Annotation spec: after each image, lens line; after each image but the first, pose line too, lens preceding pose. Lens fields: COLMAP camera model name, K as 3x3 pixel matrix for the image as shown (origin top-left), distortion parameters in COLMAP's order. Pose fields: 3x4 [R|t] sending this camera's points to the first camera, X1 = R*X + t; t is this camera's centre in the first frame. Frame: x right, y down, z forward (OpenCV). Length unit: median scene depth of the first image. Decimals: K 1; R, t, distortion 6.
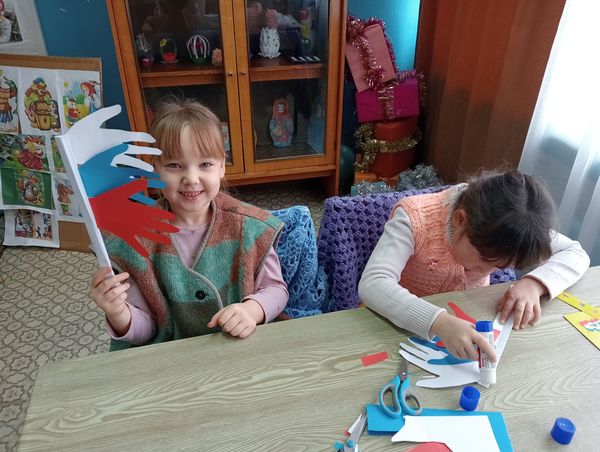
lens RADIAL K [[479.0, 0, 298.2], [0, 479.0, 228.6], [0, 0, 1]] dist [0.077413, -0.138244]
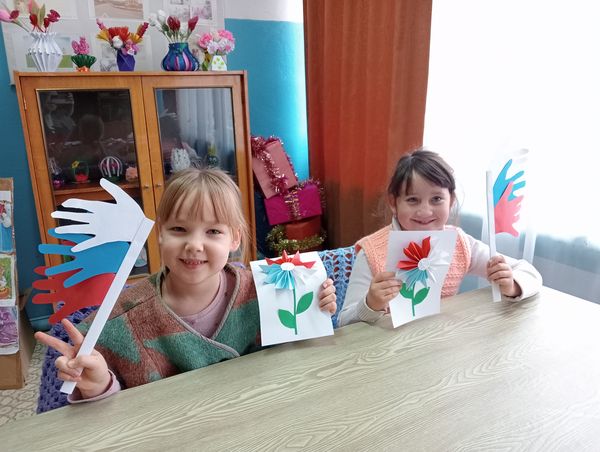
lens RADIAL K [[479.0, 0, 300.2], [0, 479.0, 222.1], [0, 0, 1]] dist [0.077413, -0.138244]
pose [[0.969740, -0.081915, 0.229986, -0.063916], [0.146627, 0.948624, -0.280380, 0.097115], [-0.195203, 0.305618, 0.931930, -0.021456]]
